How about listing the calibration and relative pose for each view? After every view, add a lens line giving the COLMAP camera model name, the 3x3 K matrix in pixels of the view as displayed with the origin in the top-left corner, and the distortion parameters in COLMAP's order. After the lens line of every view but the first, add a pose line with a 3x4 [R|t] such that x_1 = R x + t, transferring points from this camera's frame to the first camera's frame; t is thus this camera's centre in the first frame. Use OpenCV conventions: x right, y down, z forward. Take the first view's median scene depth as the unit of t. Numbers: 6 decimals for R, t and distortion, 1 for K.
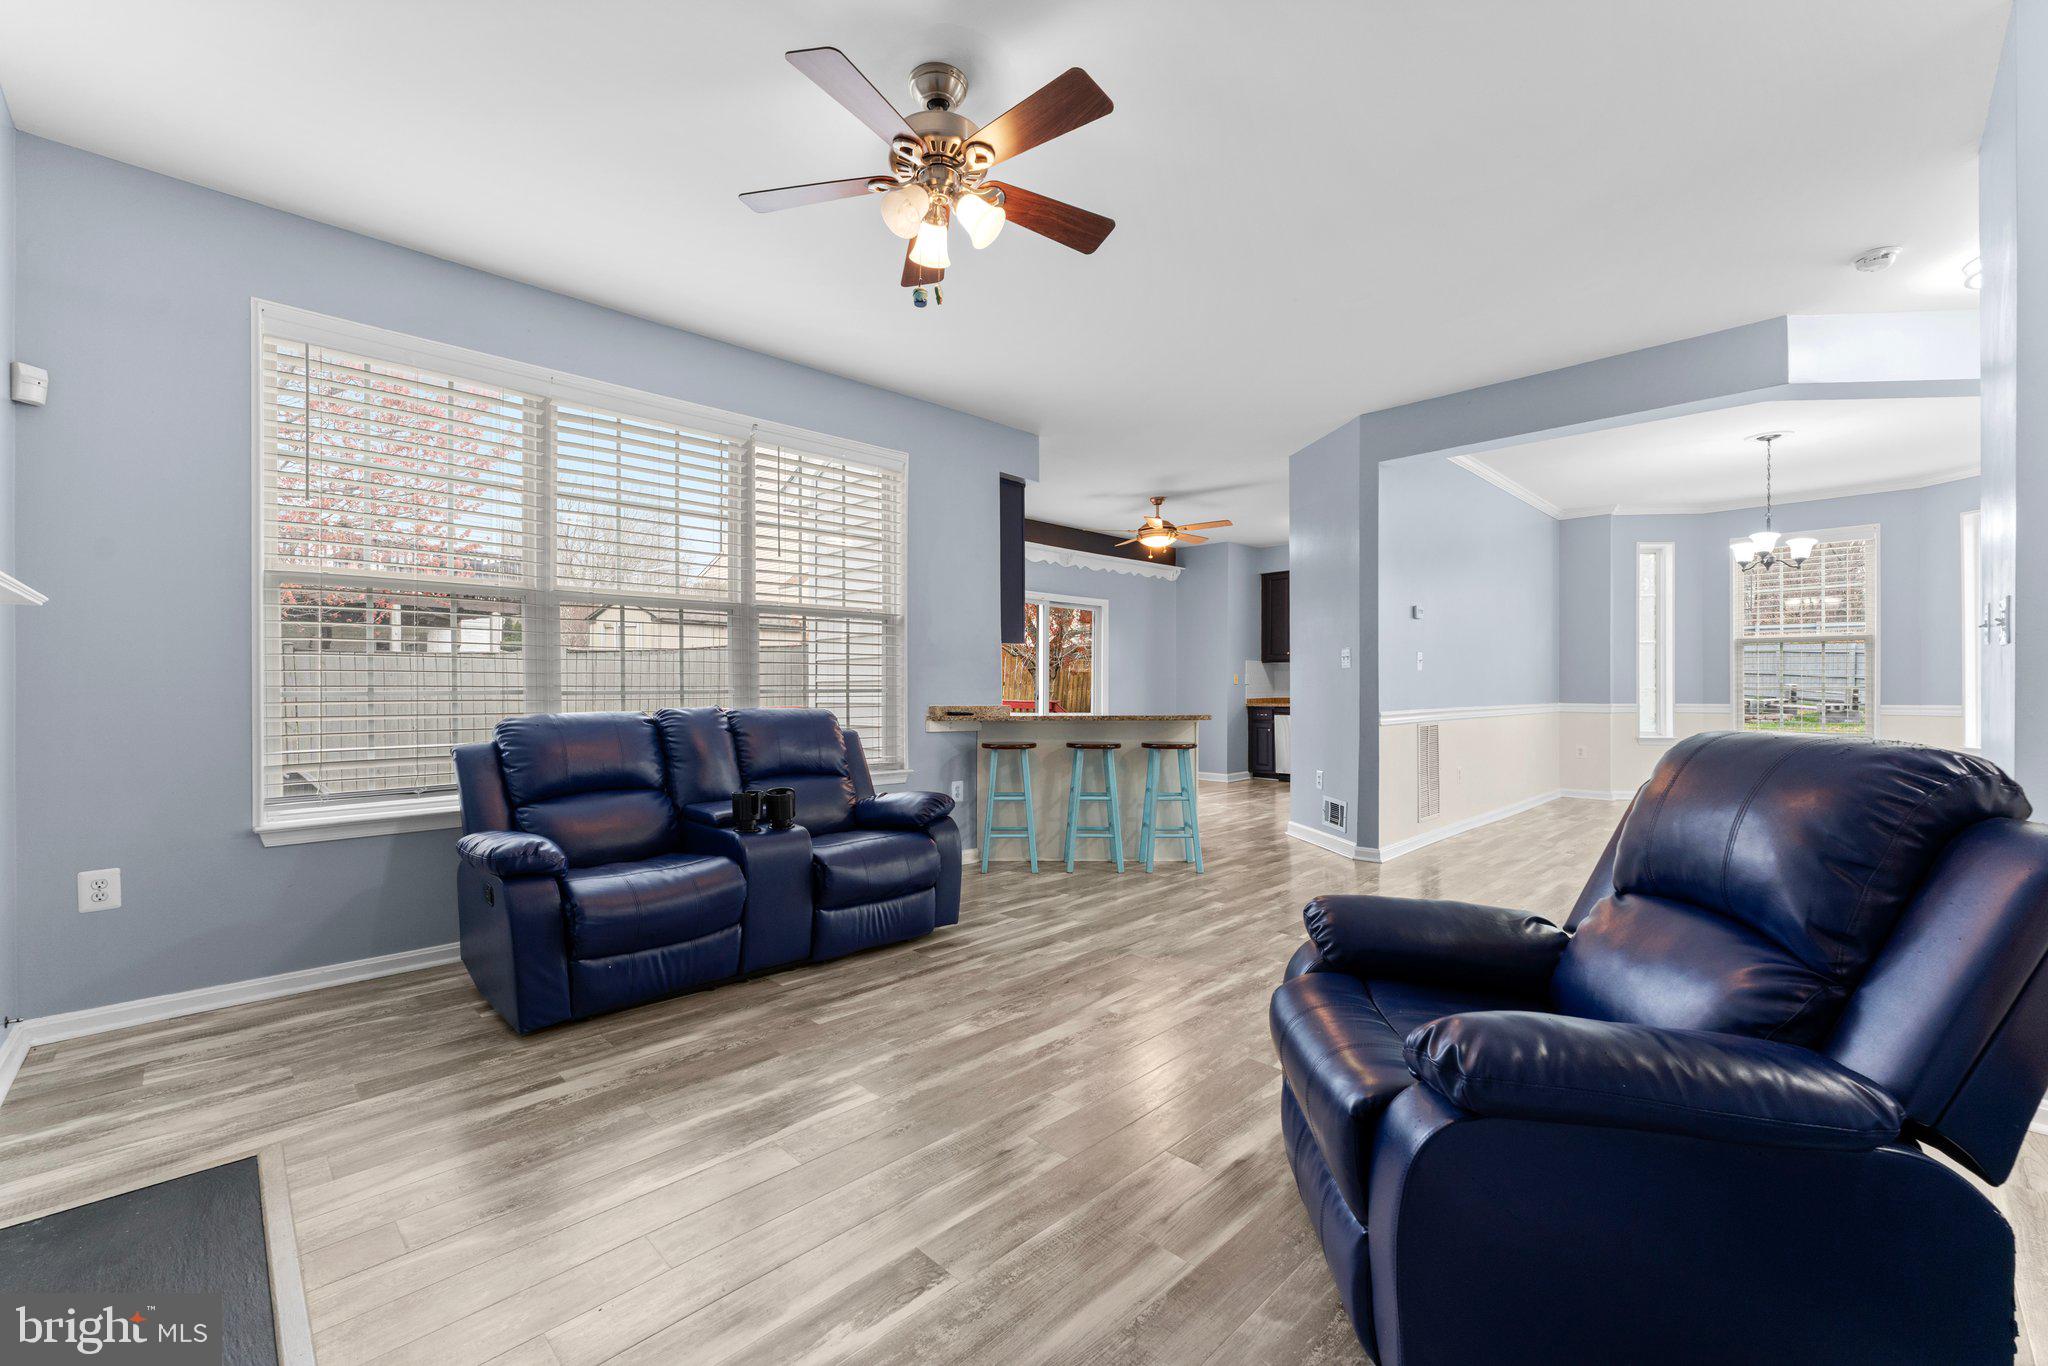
lens RADIAL K [[835.7, 0, 1012.0], [0, 835.7, 693.0], [0, 0, 1]] dist [0.002840, 0.000308]
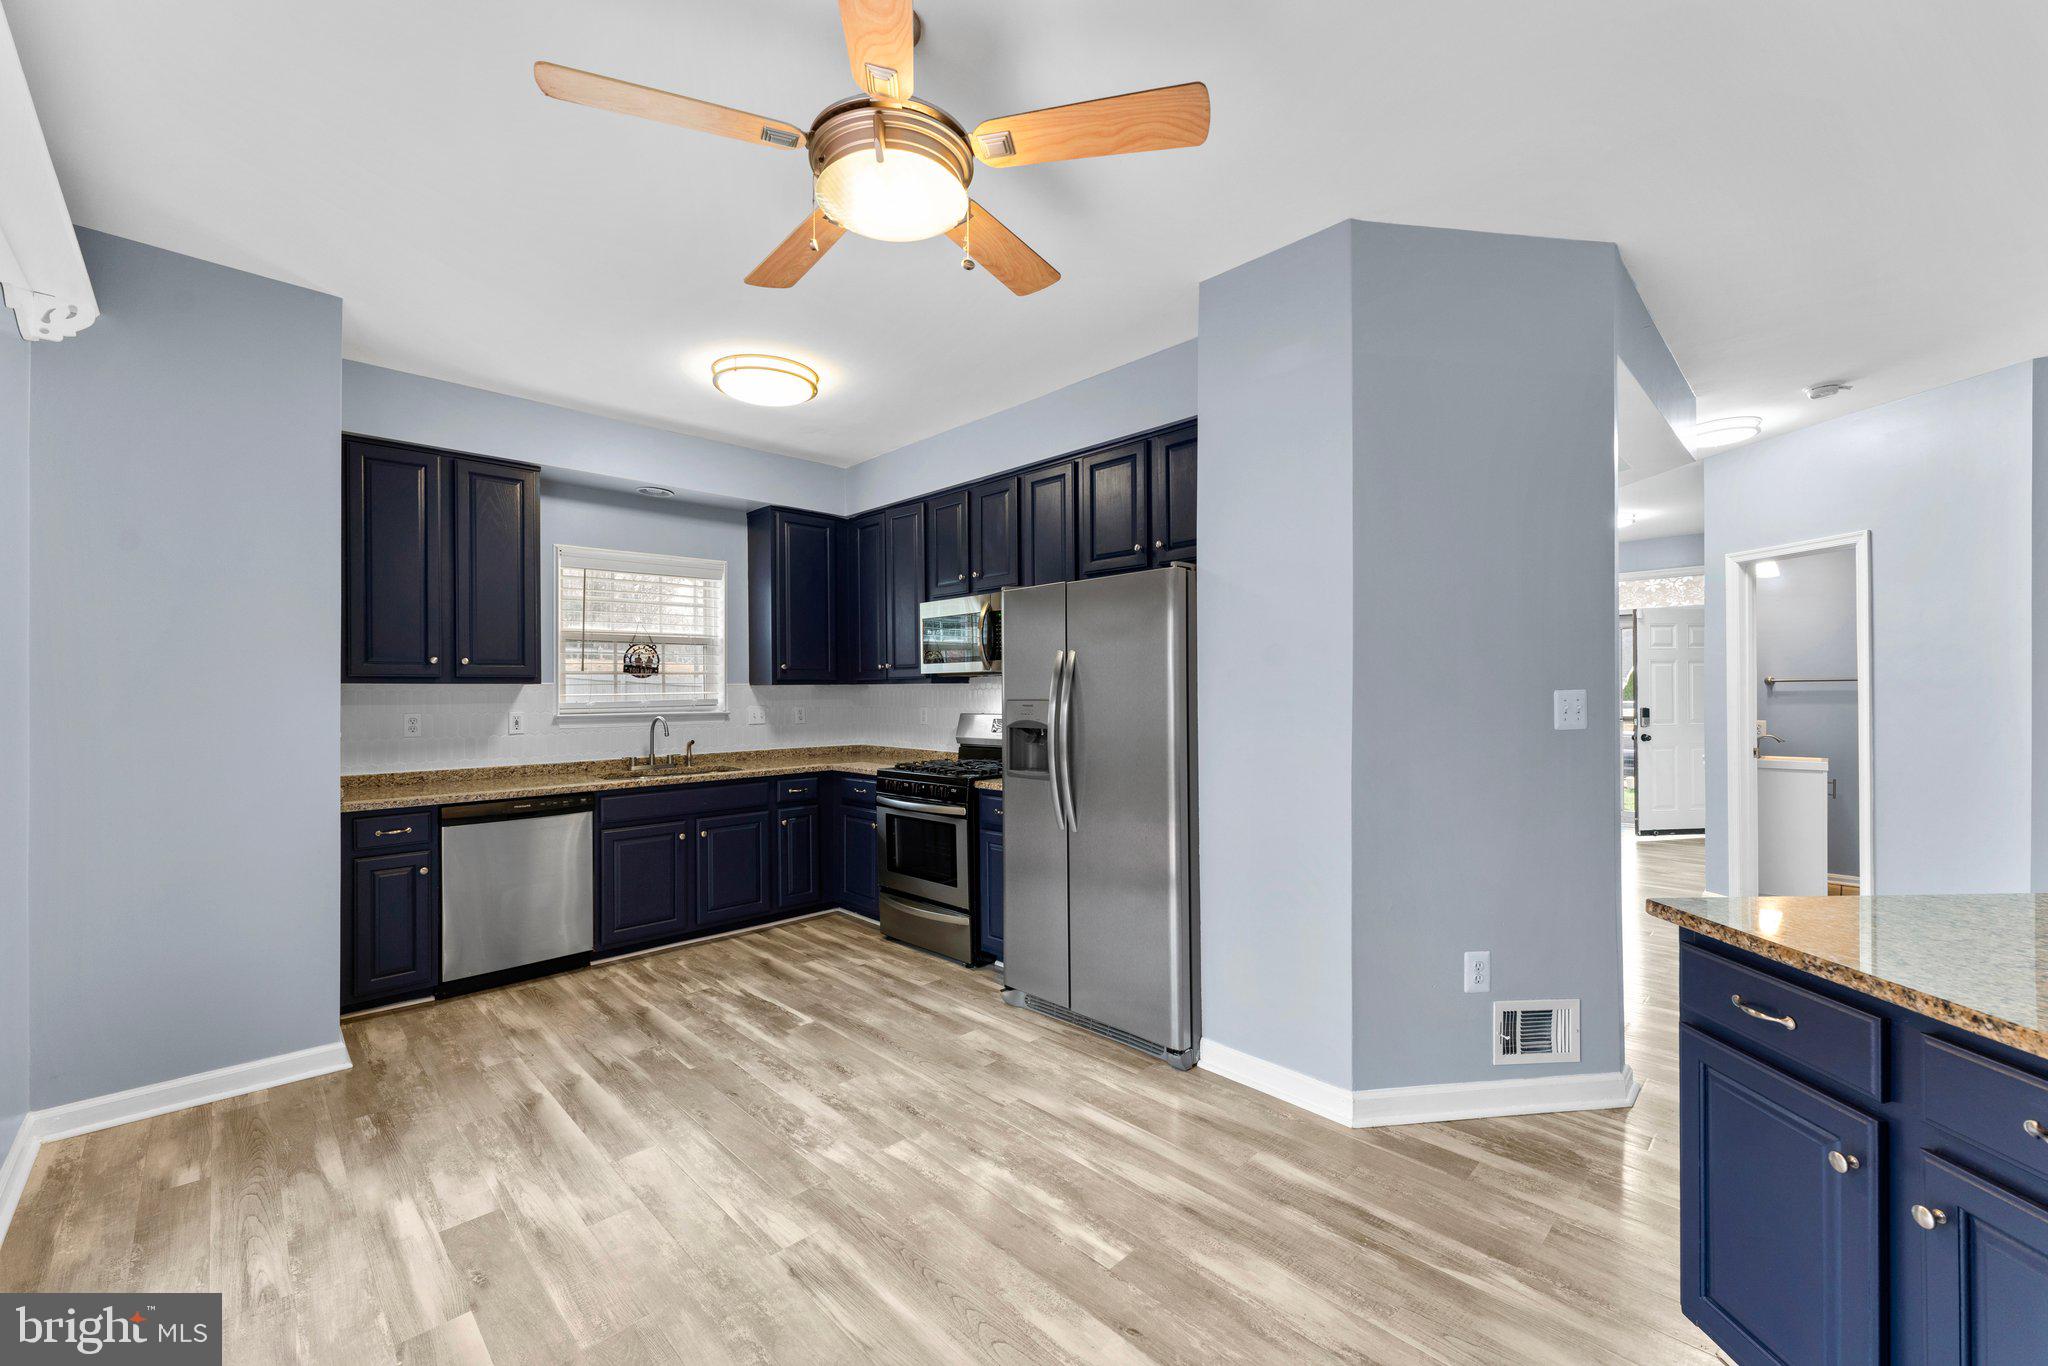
lens RADIAL K [[814.4, 0, 1018.3], [0, 814.4, 686.4], [0, 0, 1]] dist [0.000456, 0.000070]
pose [[-0.005398, 0.008800, 0.999947, -0.127224], [0.009436, 0.999917, -0.008749, -0.080338], [-0.999941, 0.009388, -0.005481, 1.967999]]
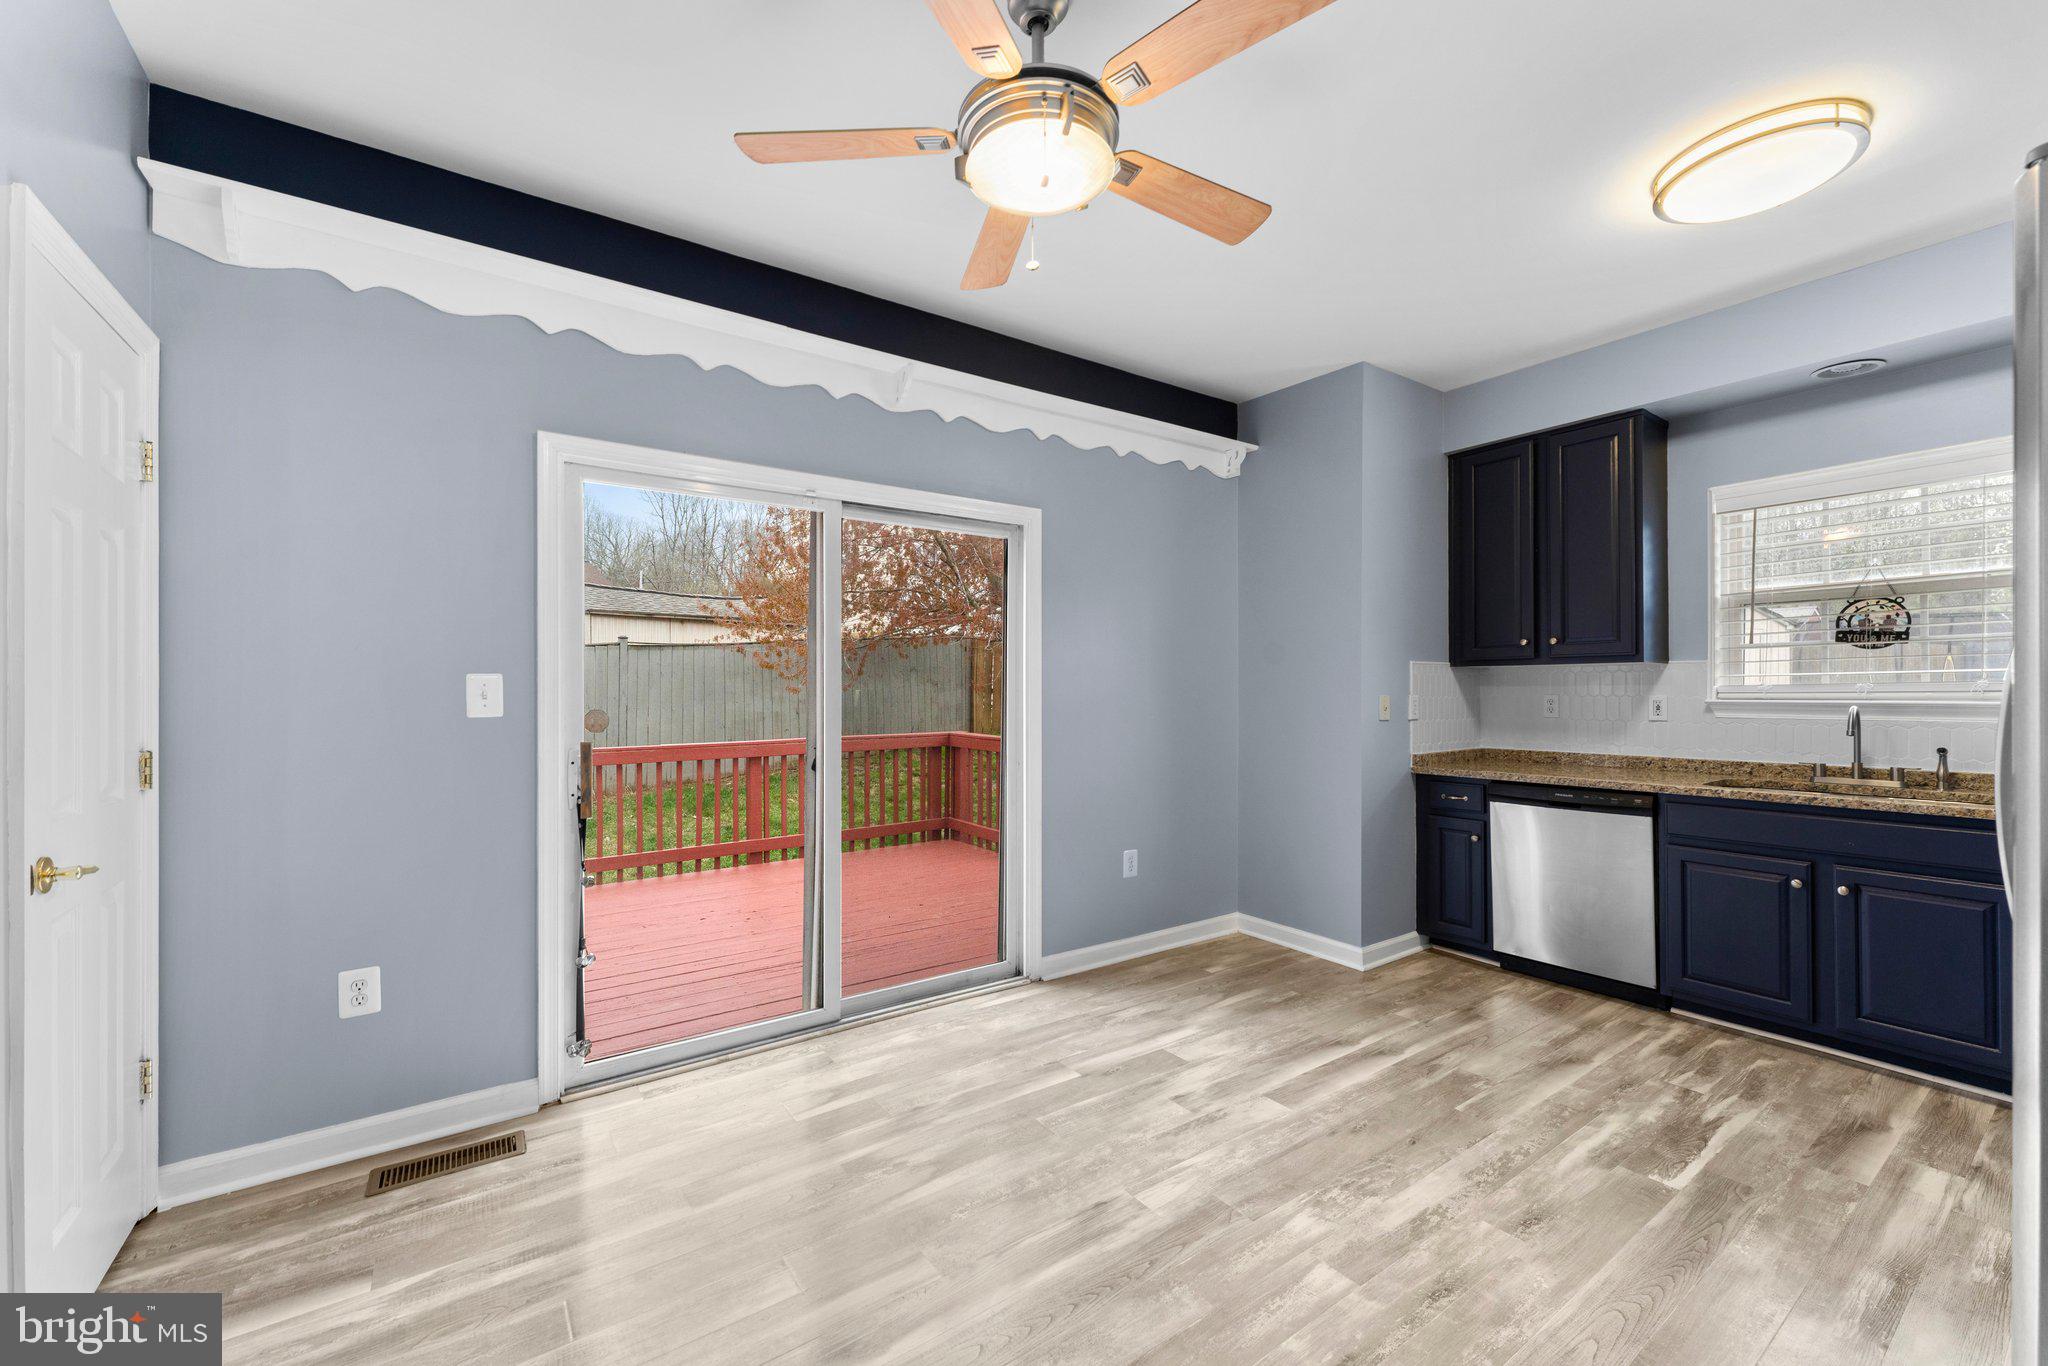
lens RADIAL K [[814.4, 0, 1018.3], [0, 814.4, 686.4], [0, 0, 1]] dist [0.000456, 0.000070]
pose [[0.986551, -0.000093, -0.163452, 0.421277], [-0.001478, 0.999954, -0.009492, -0.061345], [0.163446, 0.009606, 0.986506, 1.558529]]
